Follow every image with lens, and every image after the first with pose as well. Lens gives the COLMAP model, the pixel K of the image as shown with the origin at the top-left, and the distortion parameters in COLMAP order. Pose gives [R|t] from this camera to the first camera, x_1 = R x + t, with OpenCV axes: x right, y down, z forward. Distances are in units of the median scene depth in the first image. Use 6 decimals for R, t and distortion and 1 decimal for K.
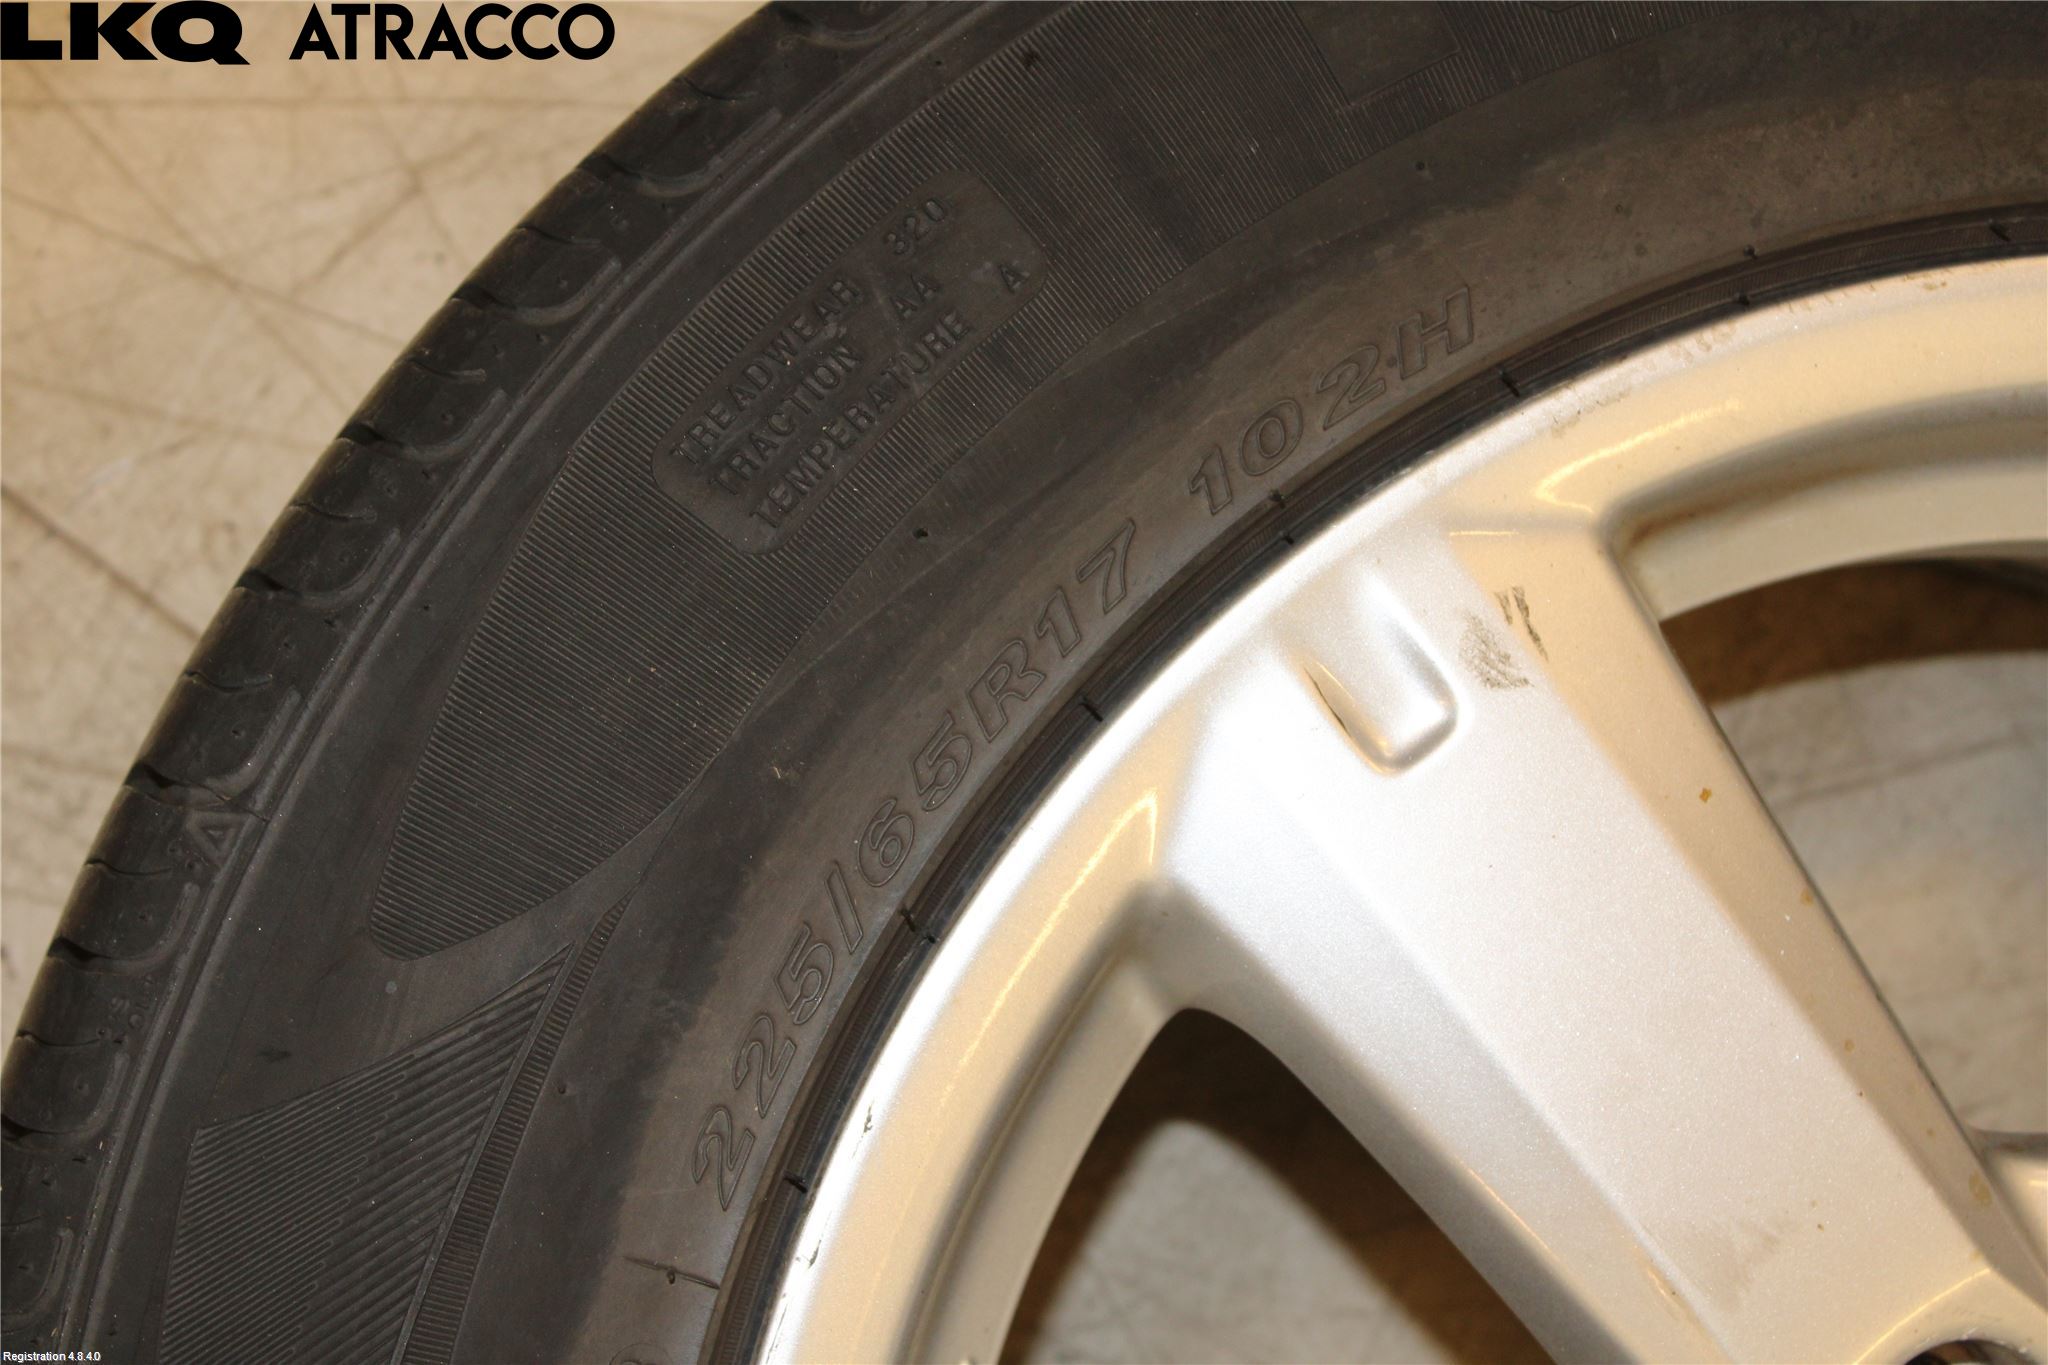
lens RADIAL K [[3943.2, 0, 1024.0], [0, 3943.2, 682.5], [0, 0, 1]] dist [-0.013489, 0.175401]
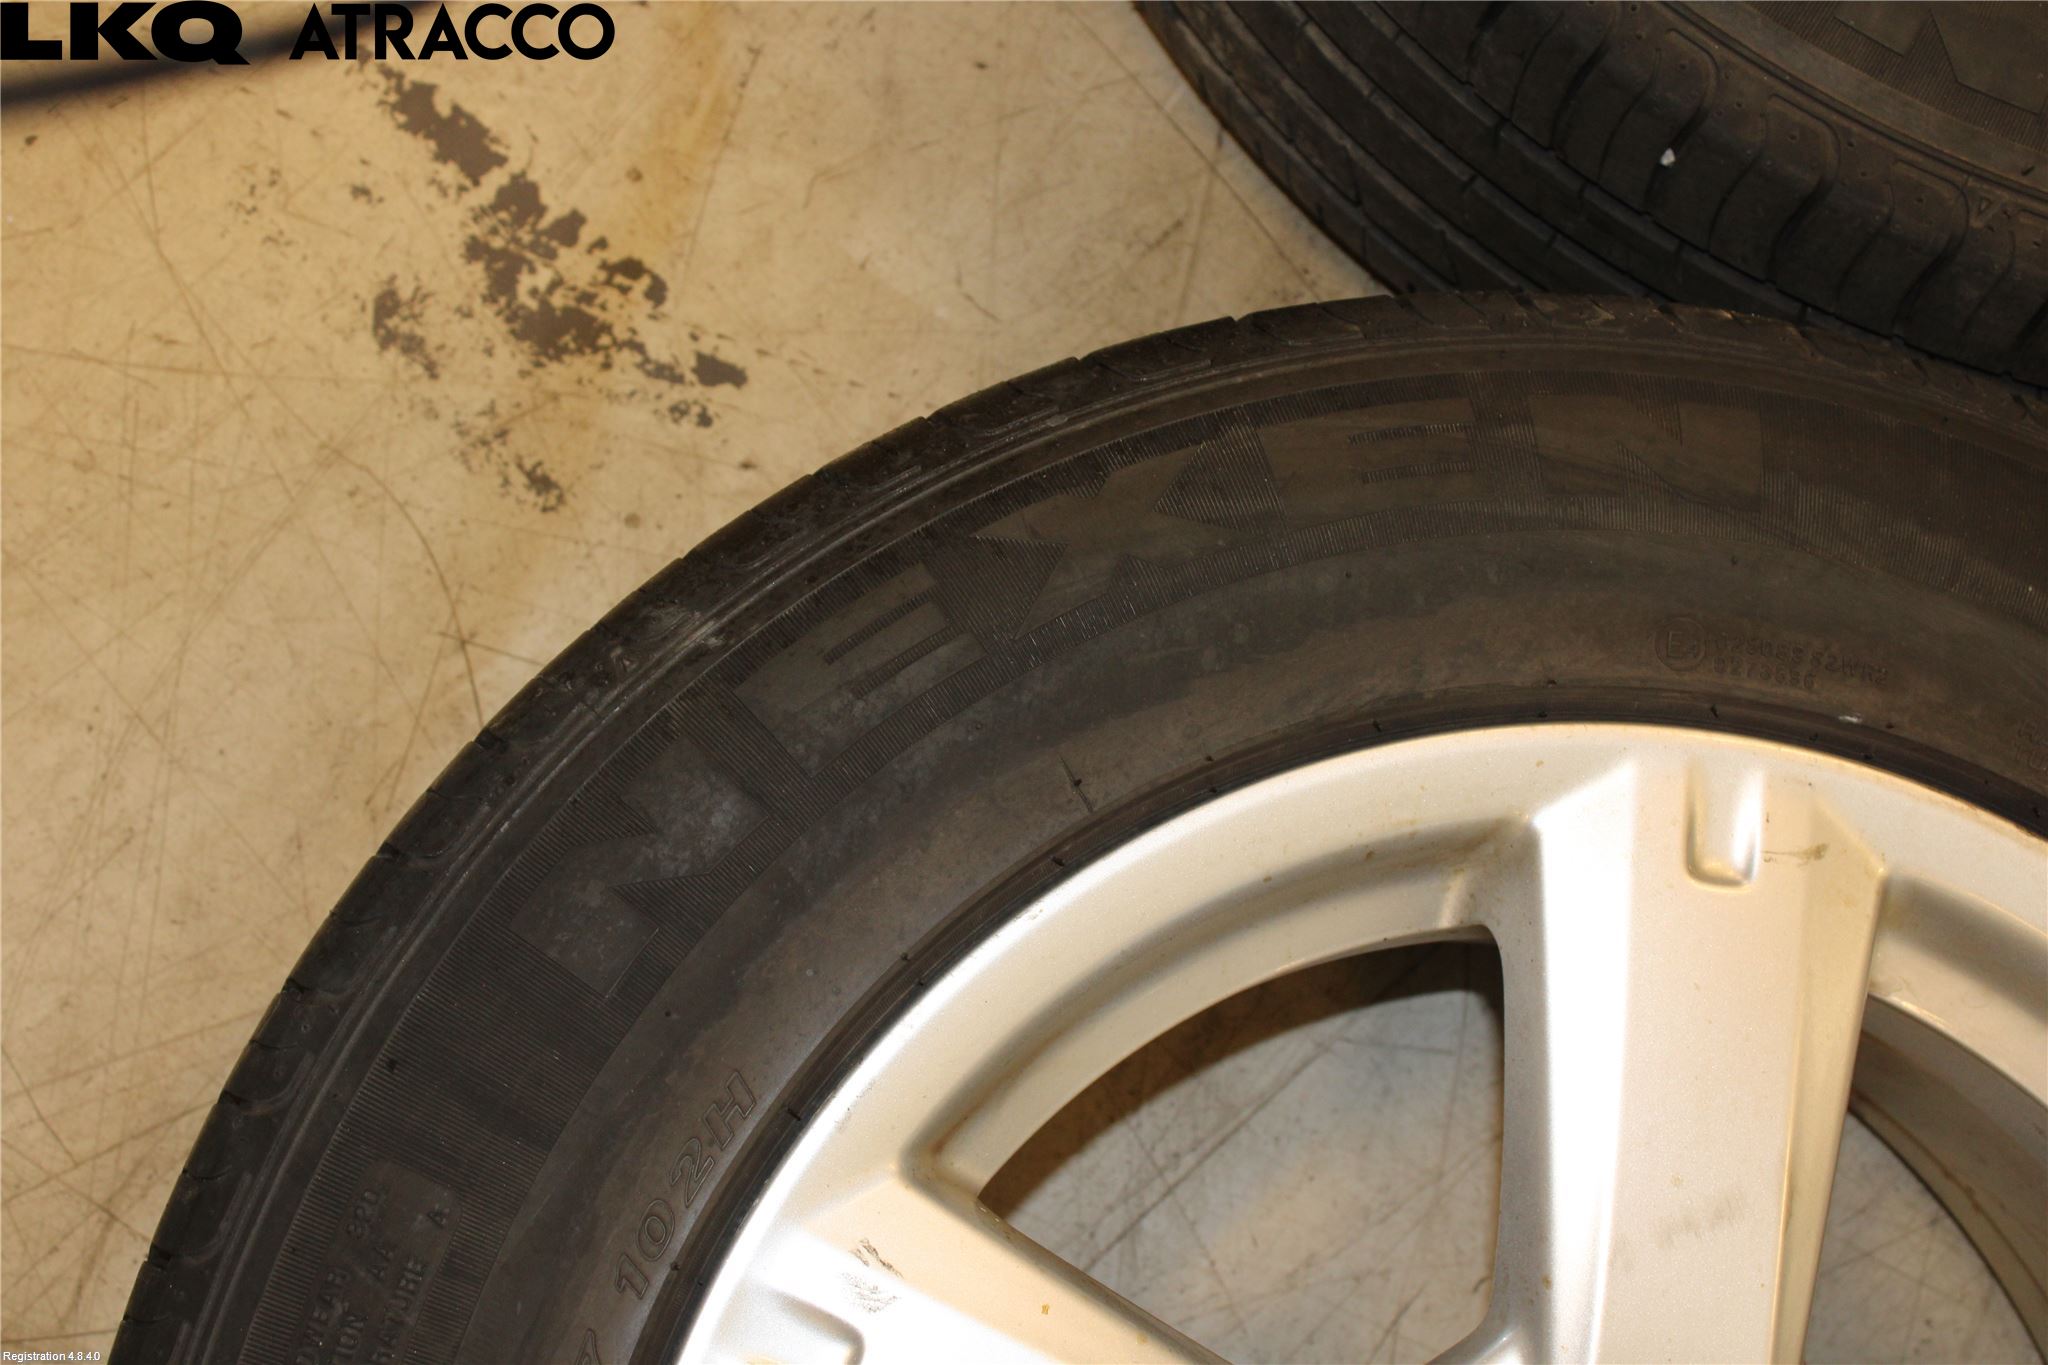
lens RADIAL K [[2958.3, 0, 1024.0], [0, 2958.3, 682.5], [0, 0, 1]] dist [-0.040131, 0.034199]
pose [[0.897430, -0.433516, 0.081759, 0.181160], [0.439415, 0.894857, -0.078391, -0.097152], [-0.039179, 0.106277, 0.993564, -0.094999]]
